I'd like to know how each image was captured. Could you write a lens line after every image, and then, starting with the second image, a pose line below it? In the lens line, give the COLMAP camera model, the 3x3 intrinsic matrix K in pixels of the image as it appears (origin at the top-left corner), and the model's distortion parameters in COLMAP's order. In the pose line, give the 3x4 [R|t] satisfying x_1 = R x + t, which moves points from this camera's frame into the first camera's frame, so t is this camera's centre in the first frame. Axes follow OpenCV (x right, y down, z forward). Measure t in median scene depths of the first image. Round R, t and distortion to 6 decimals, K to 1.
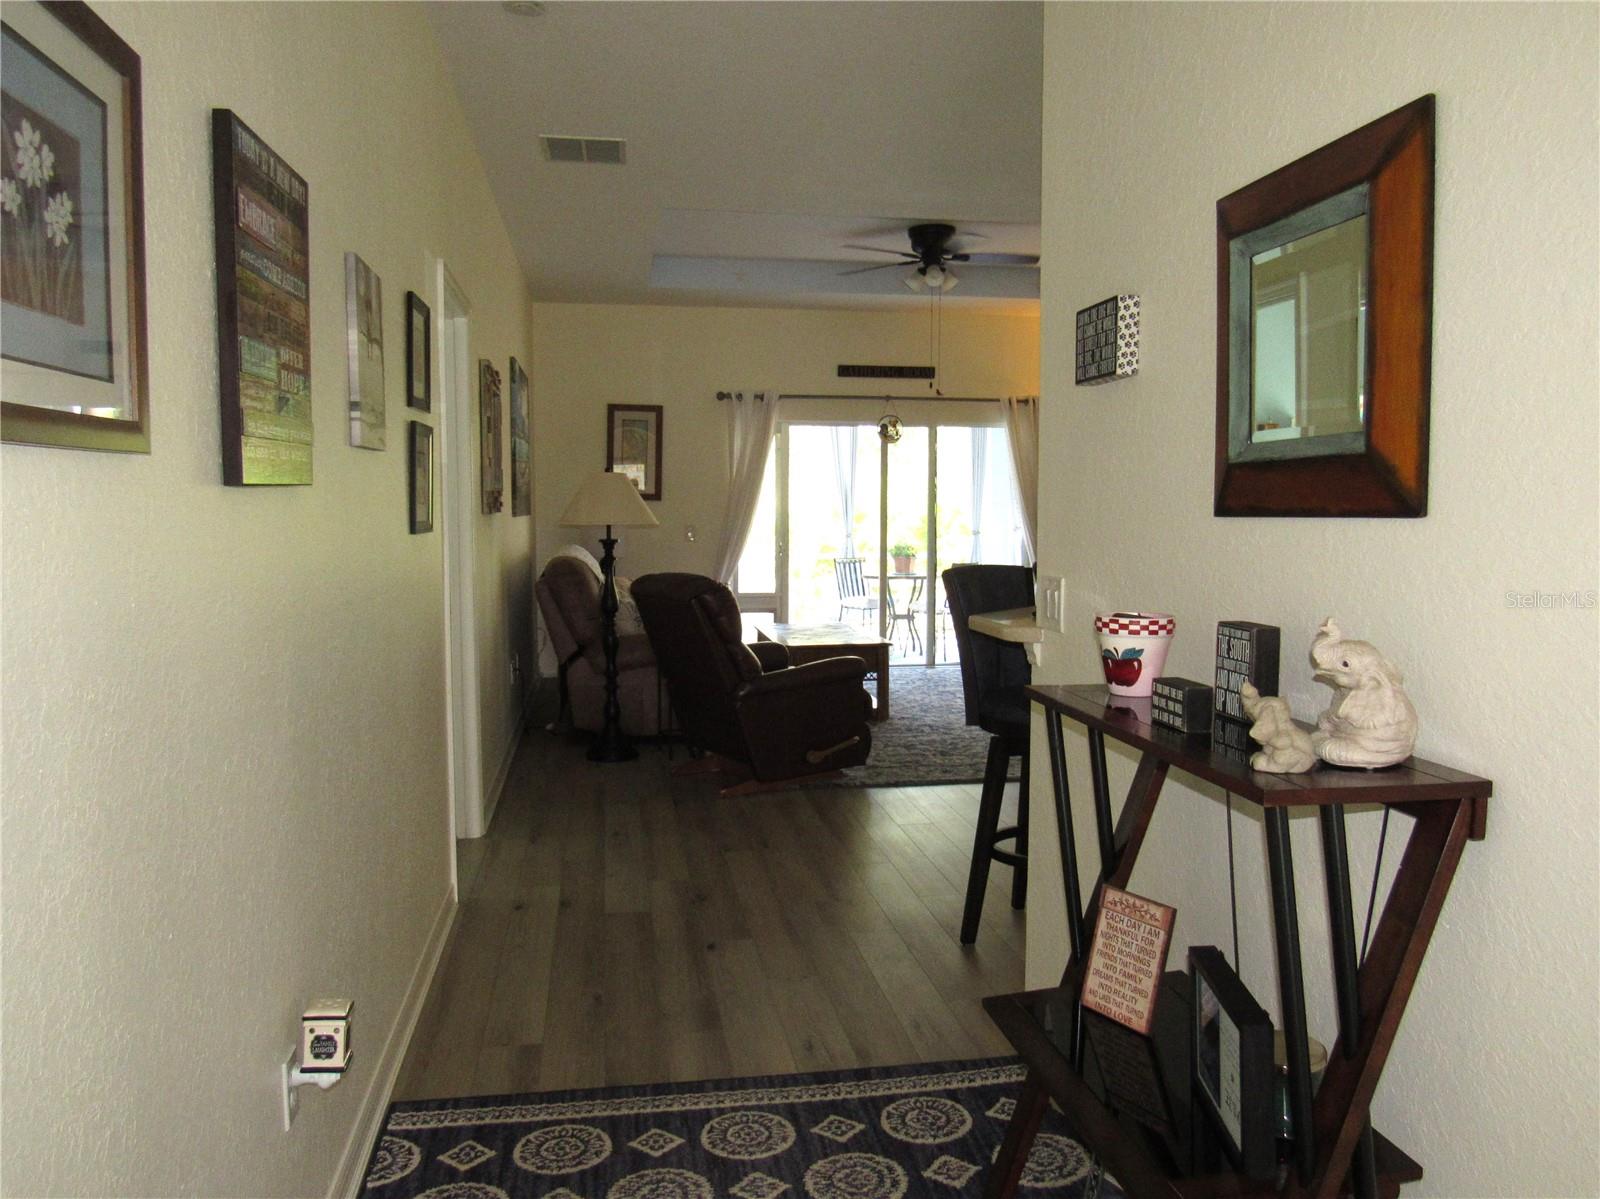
lens RADIAL K [[1224.7, 0, 793.8], [0, 1224.7, 590.5], [0, 0, 1]] dist [-0.028783, -0.000332]
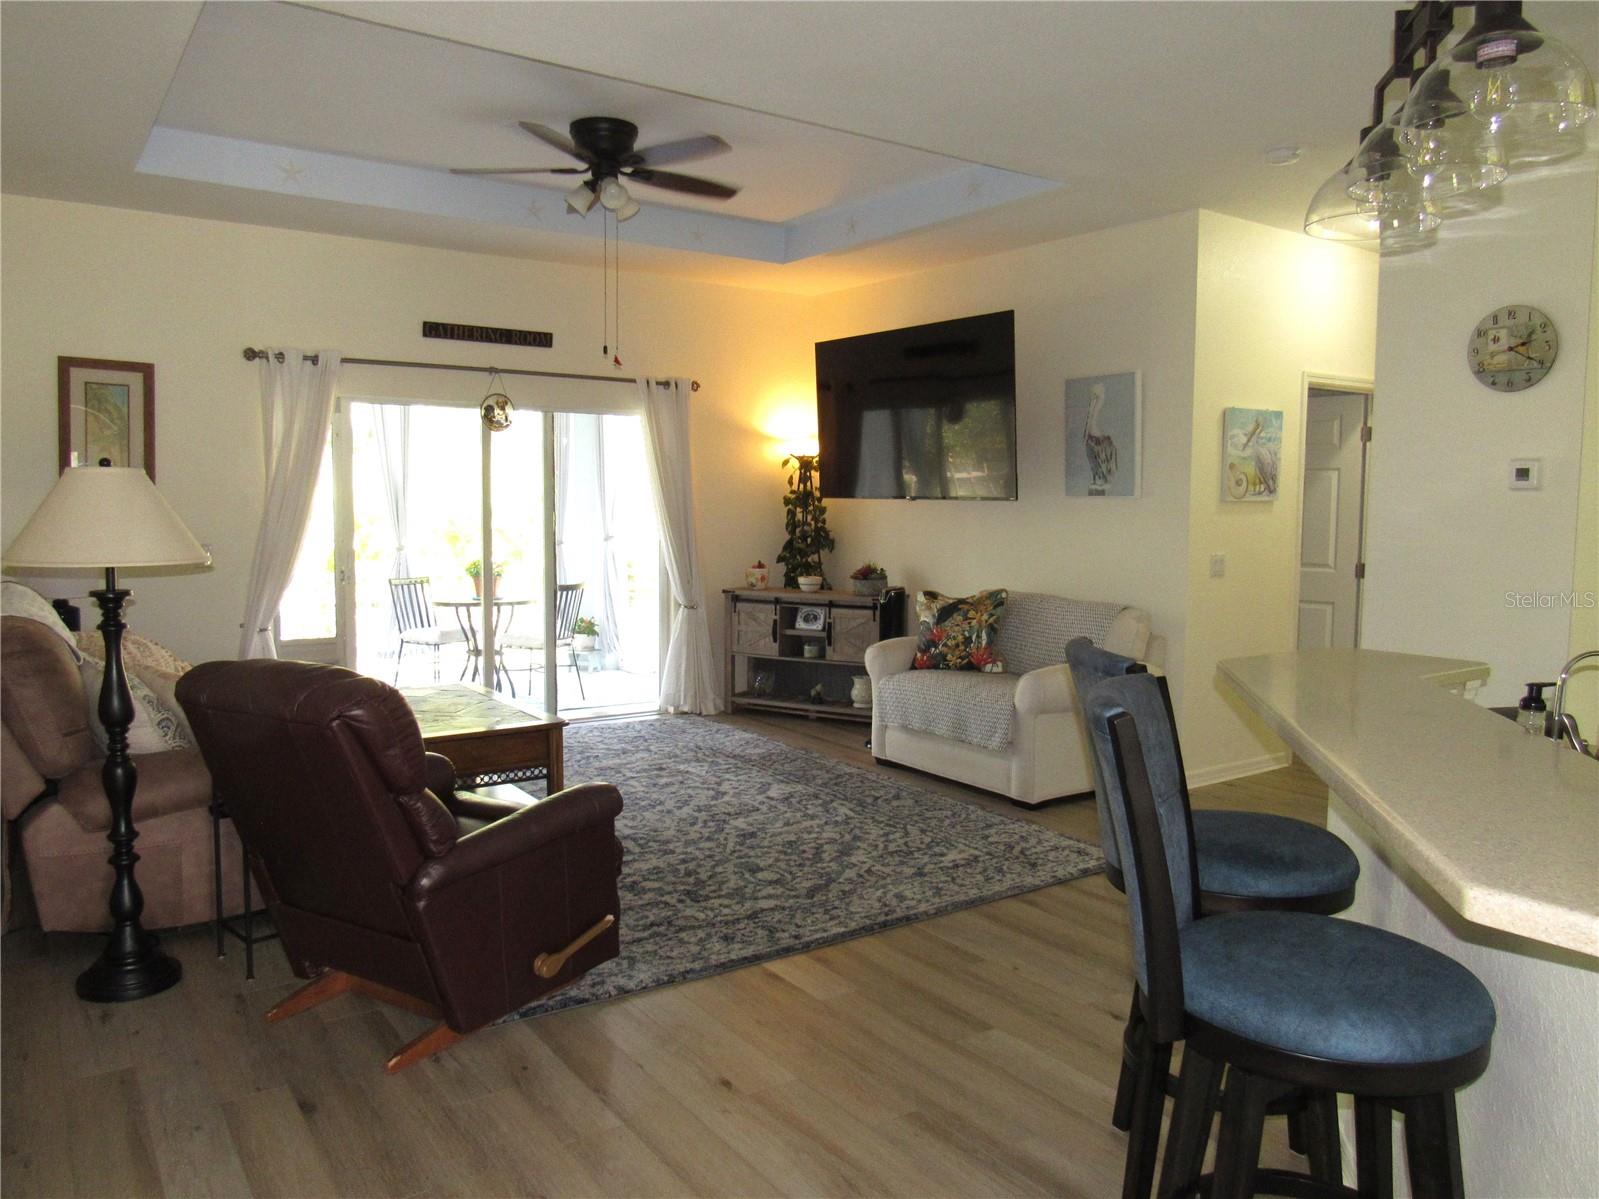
lens RADIAL K [[1212.7, 0, 799.5], [0, 1212.7, 599.5], [0, 0, 1]] dist [-0.003451, -0.000897]
pose [[0.908715, -0.026481, 0.416576, -0.069181], [0.021089, 0.999624, 0.017540, -0.029148], [-0.416884, -0.007154, 0.908932, 0.270653]]
